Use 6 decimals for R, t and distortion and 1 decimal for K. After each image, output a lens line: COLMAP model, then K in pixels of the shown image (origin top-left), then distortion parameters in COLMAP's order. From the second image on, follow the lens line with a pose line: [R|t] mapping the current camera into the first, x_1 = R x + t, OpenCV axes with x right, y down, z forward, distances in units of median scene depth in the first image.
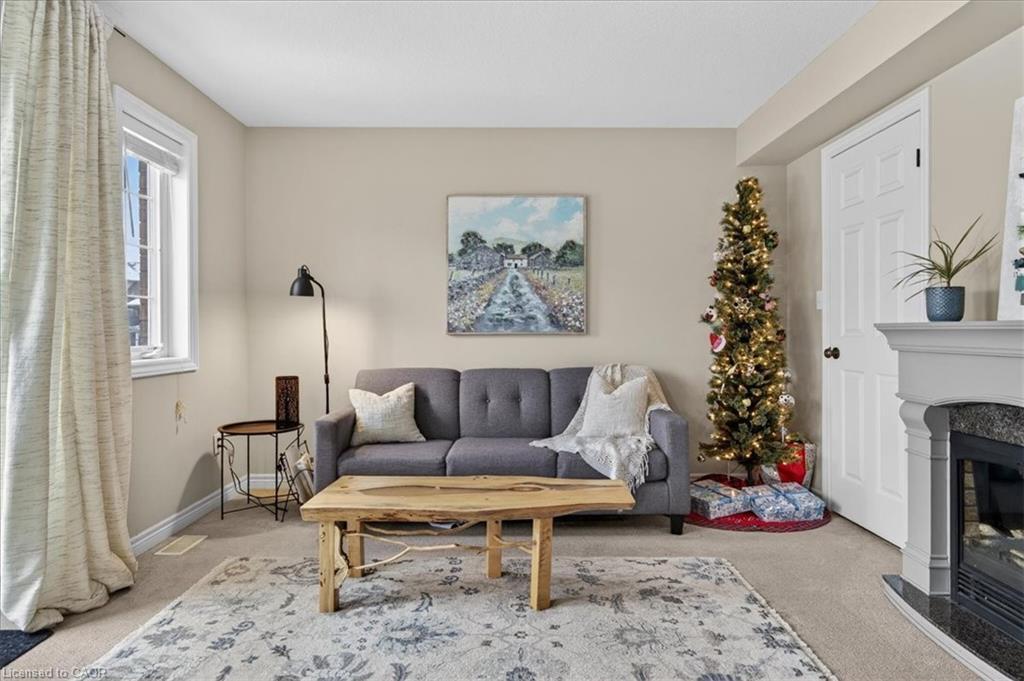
lens RADIAL K [[609.0, 0, 510.0], [0, 609.0, 331.1], [0, 0, 1]] dist [-0.007613, 0.002915]
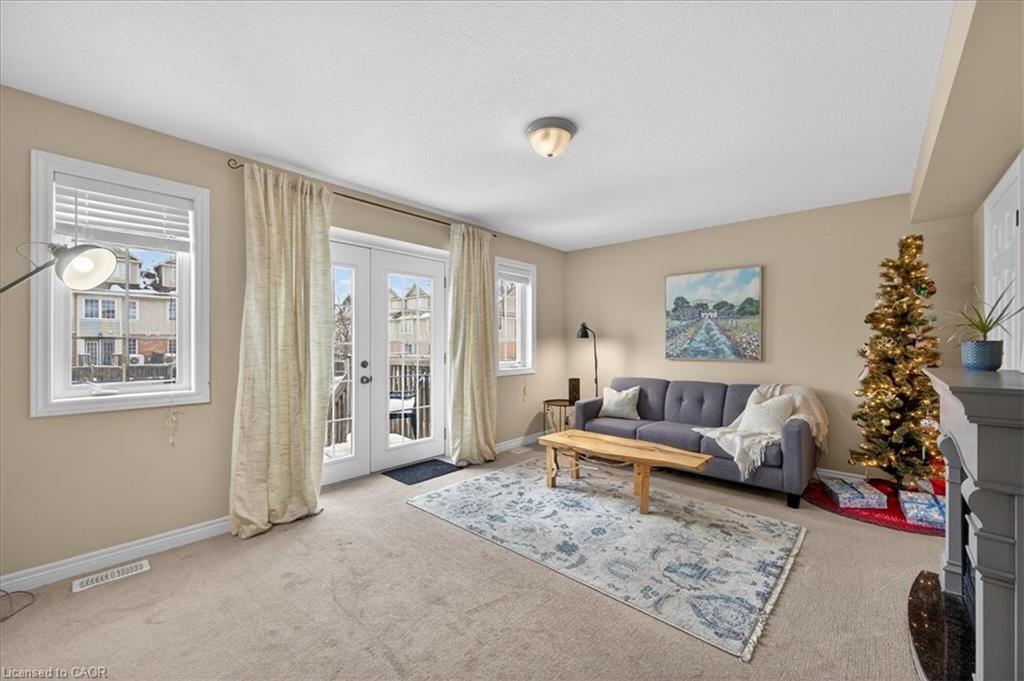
lens RADIAL K [[404.4, 0, 511.8], [0, 404.4, 343.3], [0, 0, 1]] dist [-0.001697, -0.000429]
pose [[0.742677, 0.004217, -0.669636, 0.383719], [-0.004353, 0.999989, 0.001470, -0.044001], [0.669635, 0.001823, 0.742688, -0.128754]]
